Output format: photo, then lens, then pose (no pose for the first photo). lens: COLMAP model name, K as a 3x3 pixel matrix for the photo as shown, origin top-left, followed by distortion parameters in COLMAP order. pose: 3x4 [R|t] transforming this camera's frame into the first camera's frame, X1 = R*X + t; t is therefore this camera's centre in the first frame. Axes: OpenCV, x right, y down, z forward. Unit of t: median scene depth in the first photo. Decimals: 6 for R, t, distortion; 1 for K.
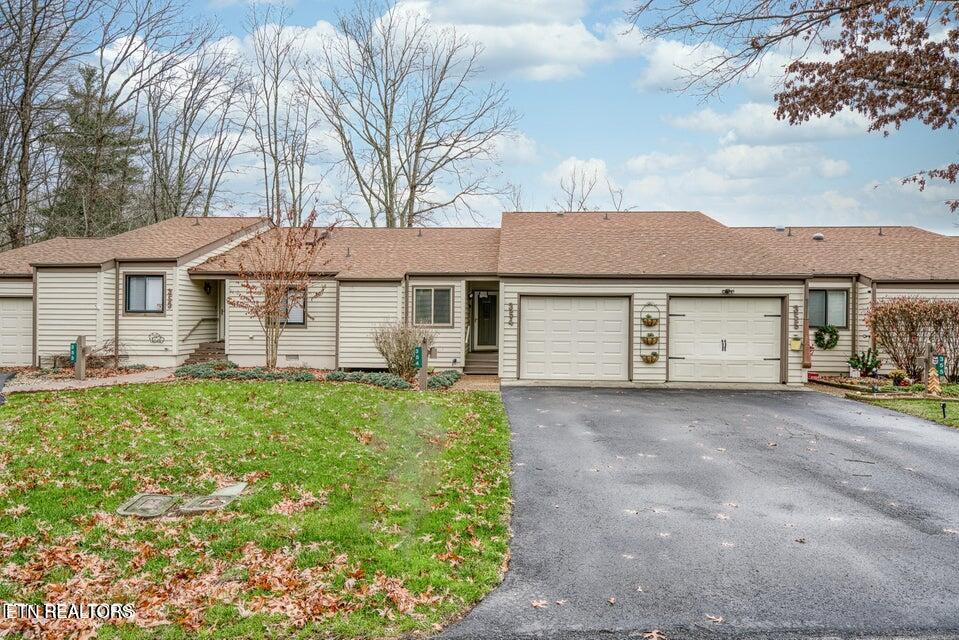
lens RADIAL K [[659.7, 0, 520.7], [0, 659.7, 320.0], [0, 0, 1]] dist [0.036700, 0.003540]
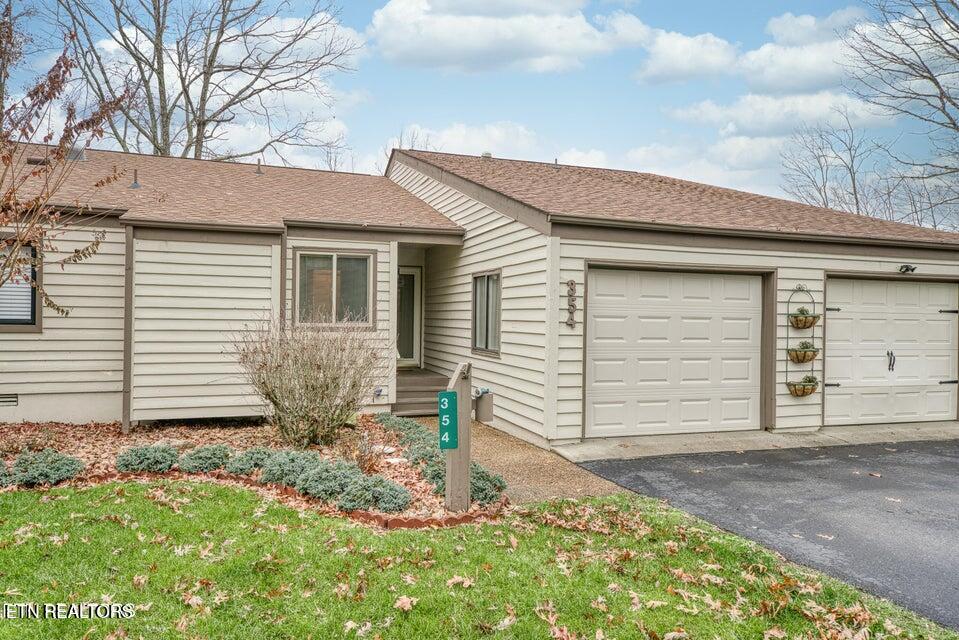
lens RADIAL K [[659.7, 0, 520.7], [0, 659.7, 320.0], [0, 0, 1]] dist [0.036700, 0.003540]
pose [[0.941295, 0.002556, 0.337574, -0.179446], [-0.004993, 0.999967, 0.006351, -0.000464], [-0.337547, -0.007664, 0.941277, 0.483935]]
